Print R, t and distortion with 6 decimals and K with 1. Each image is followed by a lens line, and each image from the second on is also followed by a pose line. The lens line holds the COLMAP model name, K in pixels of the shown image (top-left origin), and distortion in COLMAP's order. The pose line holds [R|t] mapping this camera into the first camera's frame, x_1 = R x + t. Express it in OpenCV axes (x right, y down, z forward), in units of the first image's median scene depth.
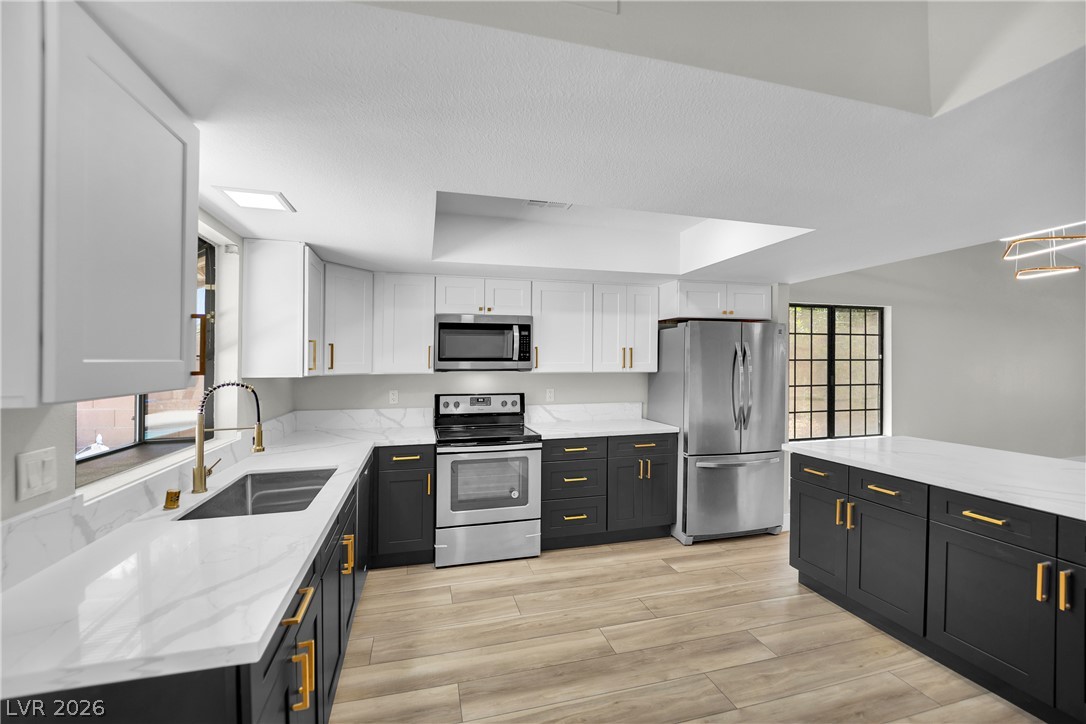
lens RADIAL K [[457.4, 0, 543.0], [0, 457.4, 362.0], [0, 0, 1]] dist [-0.019353, 0.000047]
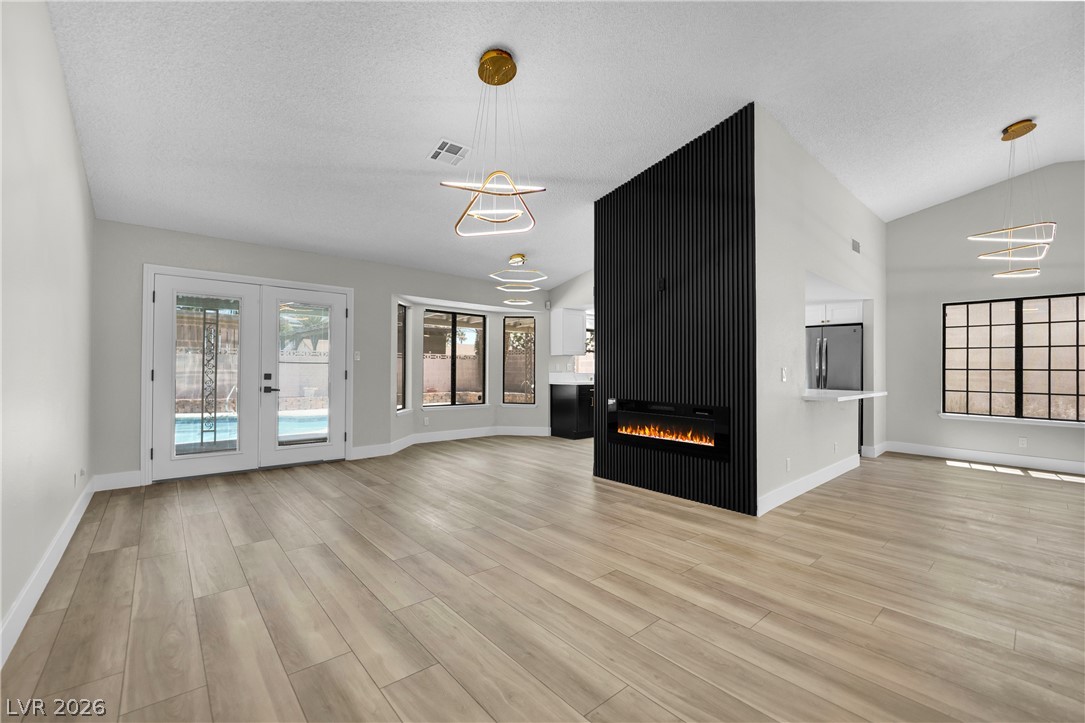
lens RADIAL K [[446.0, 0, 536.1], [0, 446.0, 365.0], [0, 0, 1]] dist [-0.009152, -0.007989]
pose [[0.426193, 0.002626, -0.904628, 1.550458], [-0.008571, 0.999963, -0.001135, 0.072772], [0.904592, 0.008237, 0.426200, -0.758441]]
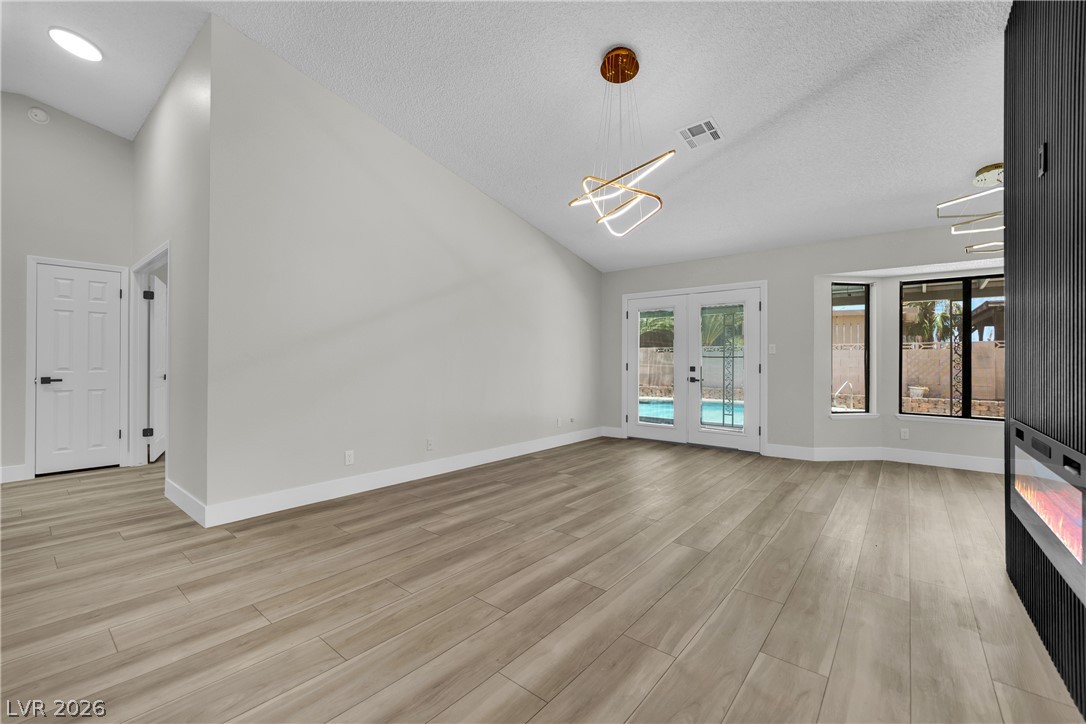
lens RADIAL K [[451.4, 0, 536.7], [0, 451.4, 362.9], [0, 0, 1]] dist [-0.015834, 0.000169]
pose [[-0.818106, 0.005483, -0.575041, 1.395787], [0.002770, 0.999981, 0.005594, 0.080419], [0.575061, 0.002984, -0.818105, 0.111244]]
